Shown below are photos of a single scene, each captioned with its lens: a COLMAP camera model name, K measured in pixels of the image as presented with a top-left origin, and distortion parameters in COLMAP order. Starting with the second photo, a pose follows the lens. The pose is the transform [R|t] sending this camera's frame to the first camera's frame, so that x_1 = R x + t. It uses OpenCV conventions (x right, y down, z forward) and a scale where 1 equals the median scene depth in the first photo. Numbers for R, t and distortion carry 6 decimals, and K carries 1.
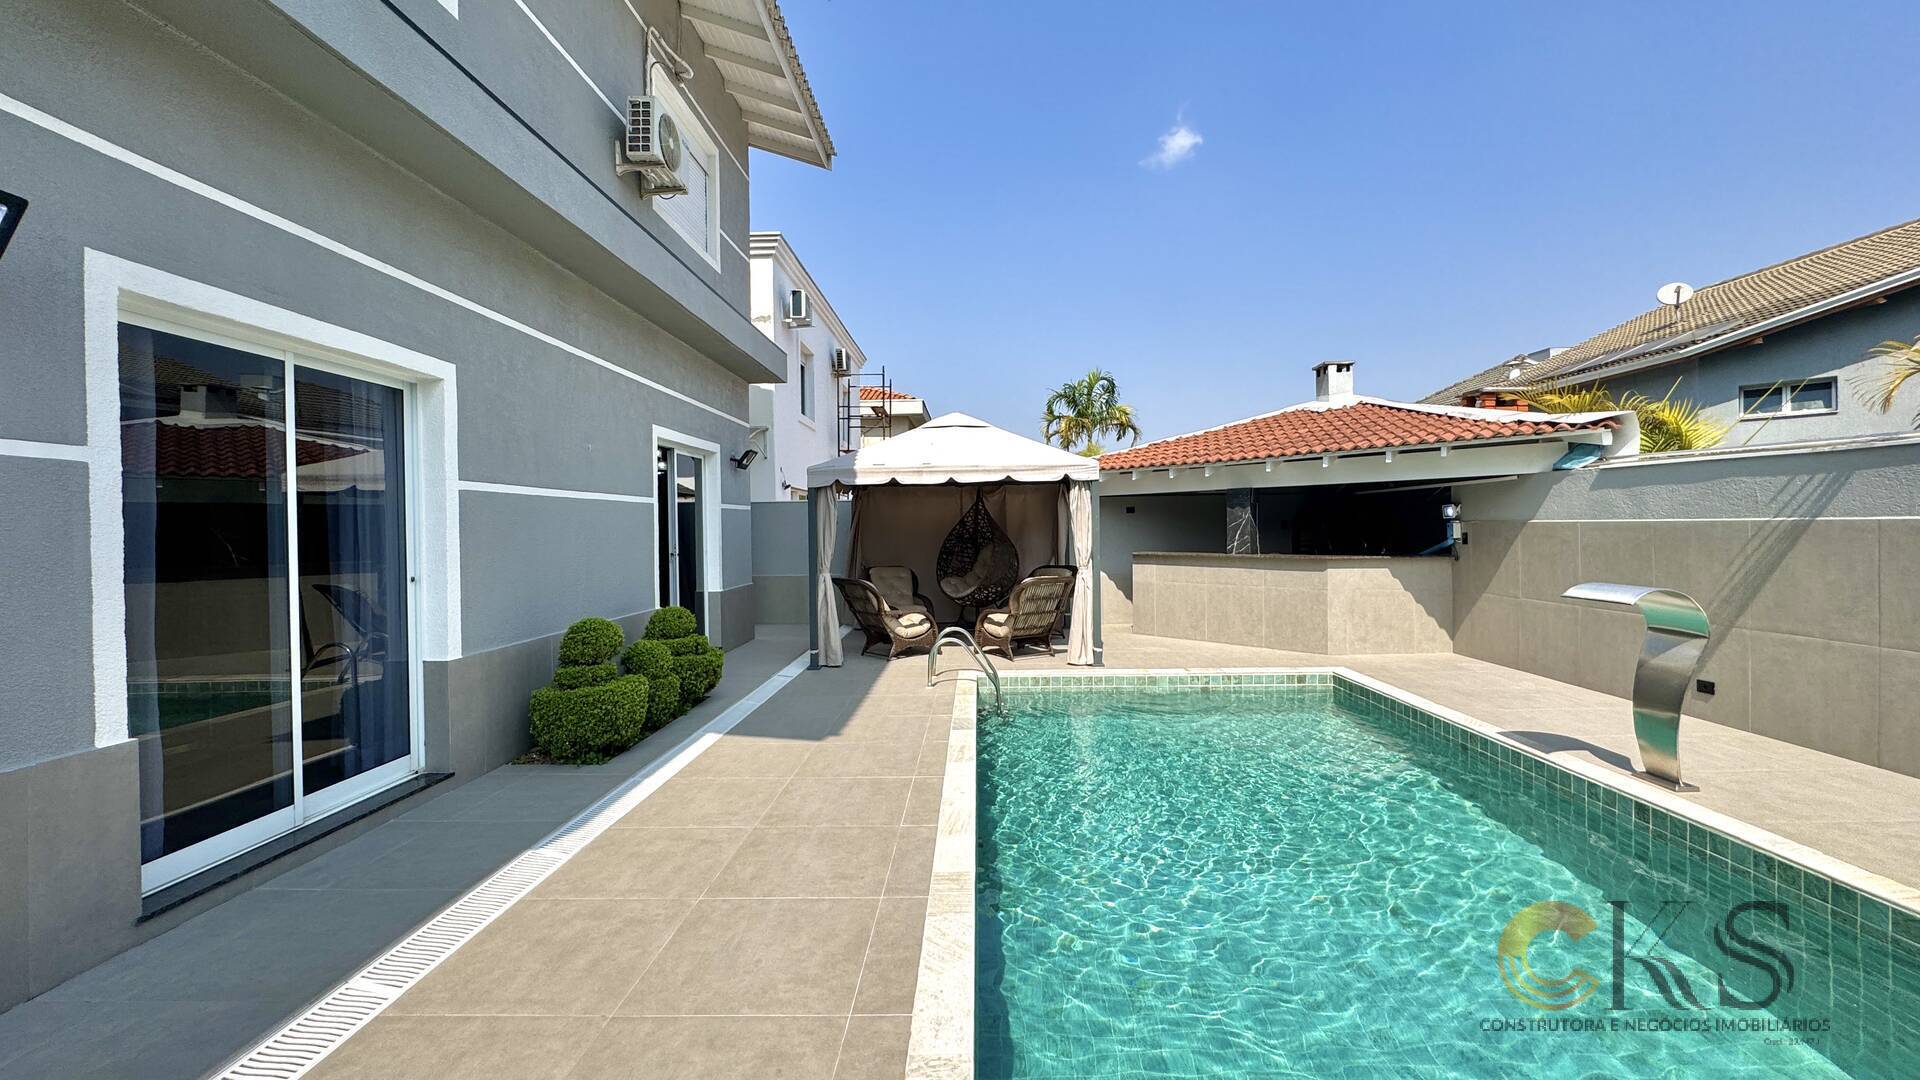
lens RADIAL K [[767.5, 0, 964.6], [0, 767.5, 536.1], [0, 0, 1]] dist [0.000170, 0.000094]
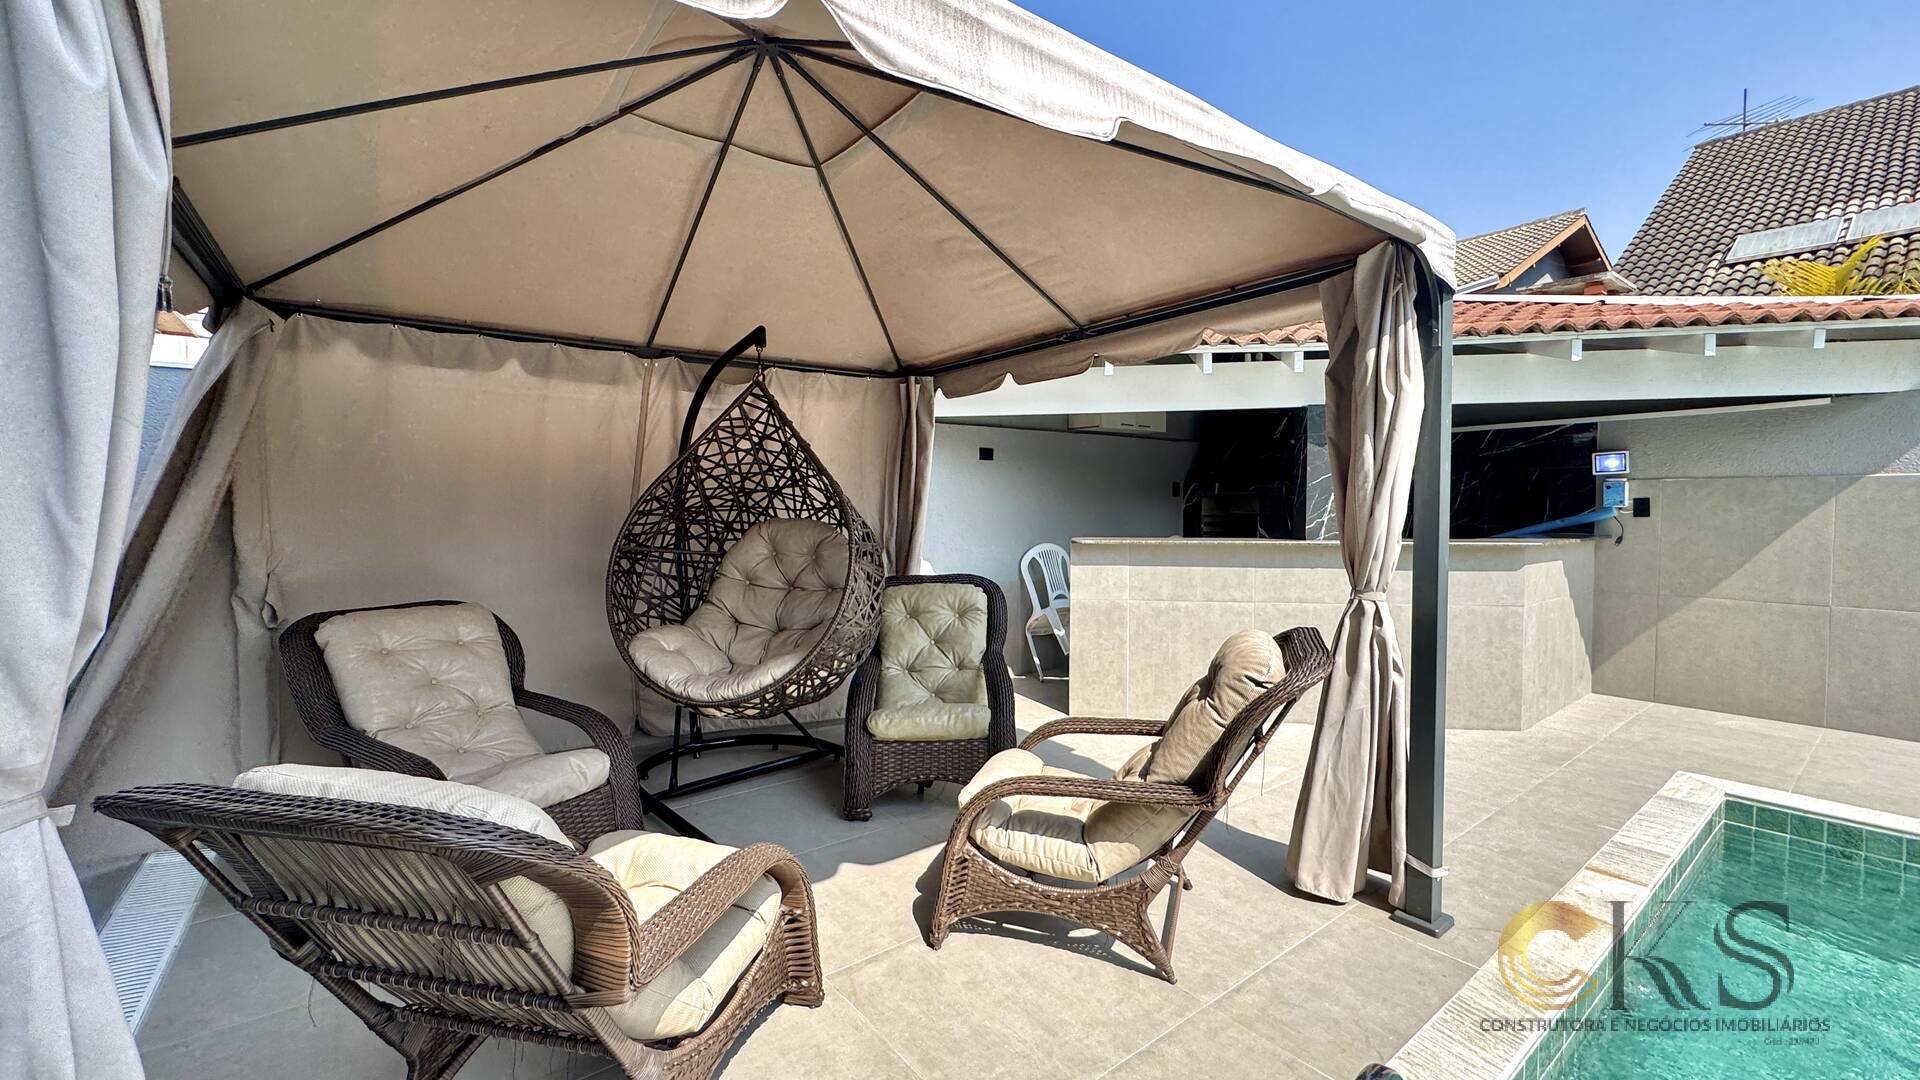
lens RADIAL K [[767.5, 0, 964.7], [0, 767.5, 532.1], [0, 0, 1]] dist [0.000170, 0.000094]
pose [[0.773450, -0.014898, 0.633682, -0.158110], [0.002259, 0.999782, 0.020747, 0.008917], [-0.633853, -0.014615, 0.773315, 0.881851]]
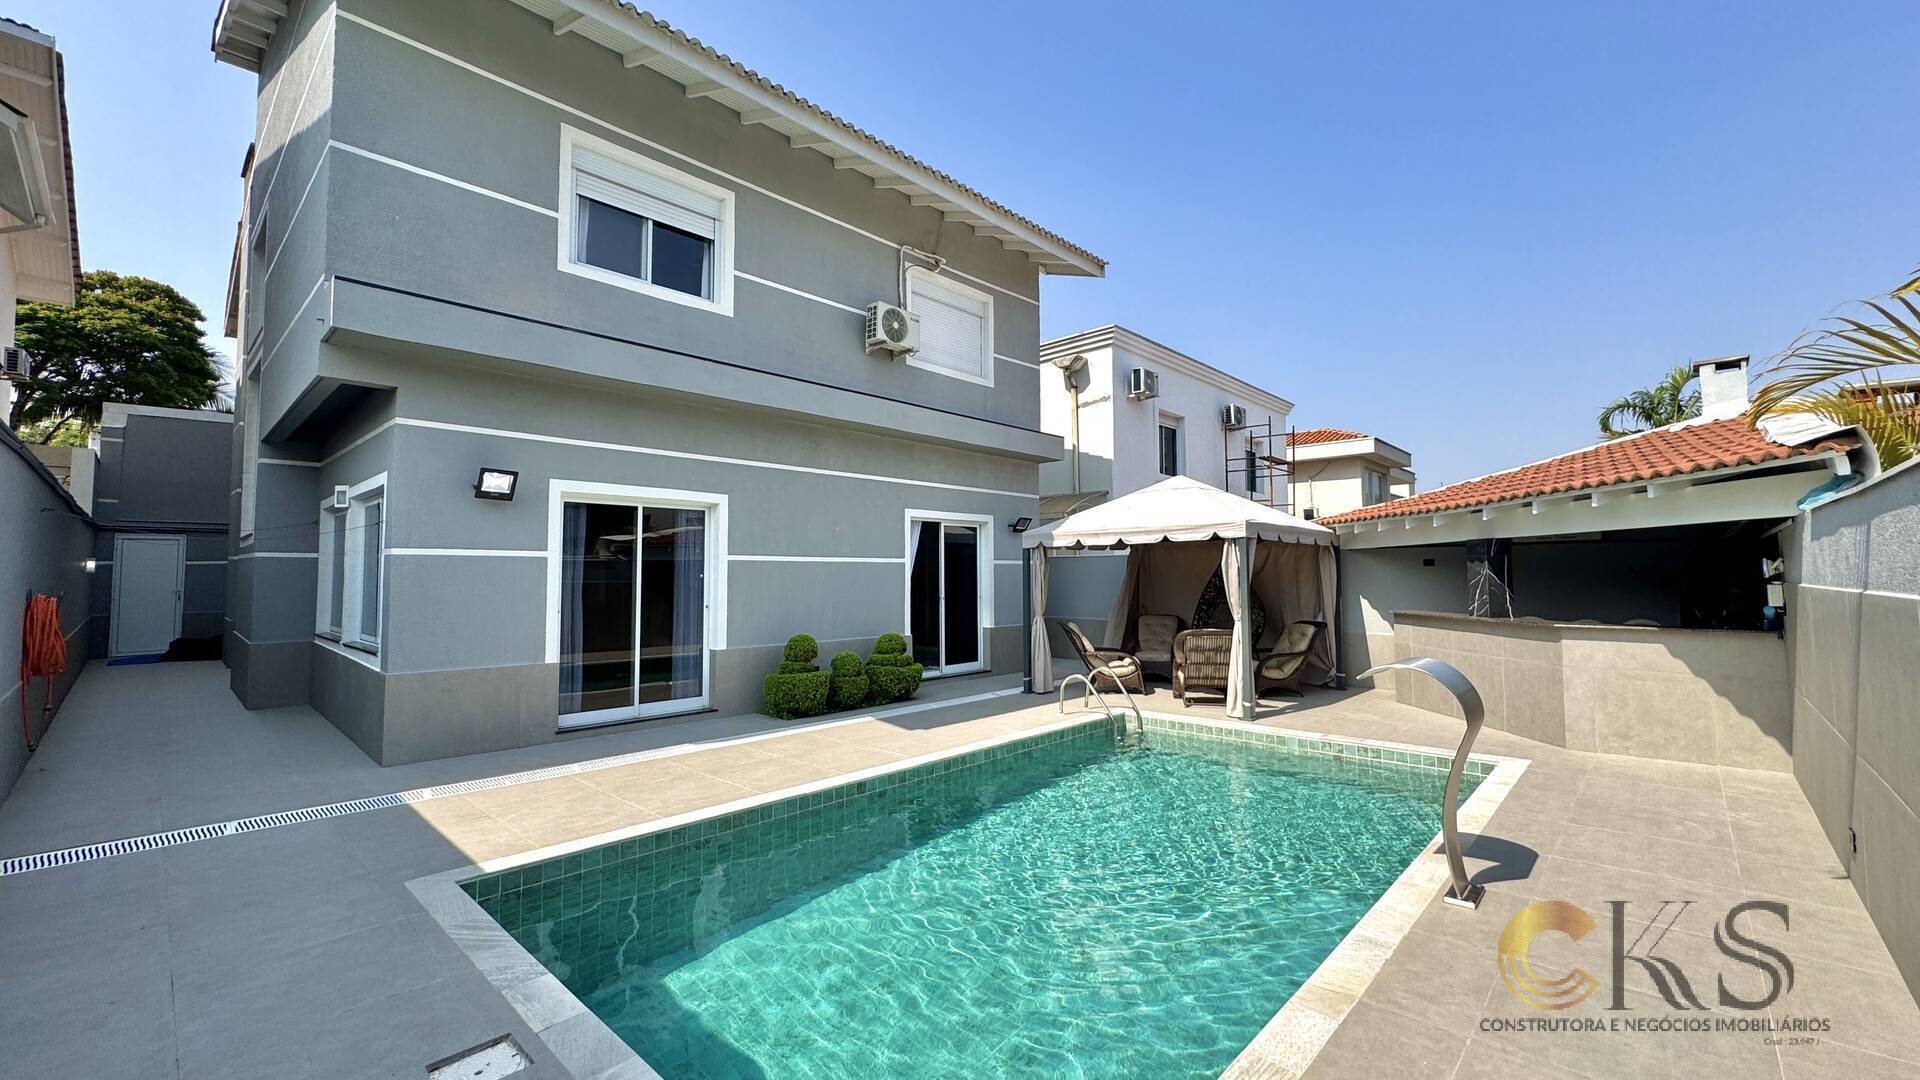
lens RADIAL K [[767.5, 0, 957.7], [0, 767.5, 542.9], [0, 0, 1]] dist [0.000170, 0.000094]
pose [[0.746867, -0.020024, -0.664671, 0.563583], [-0.013212, 0.998902, -0.044938, -0.014236], [0.664842, 0.042344, 0.745783, -0.019733]]
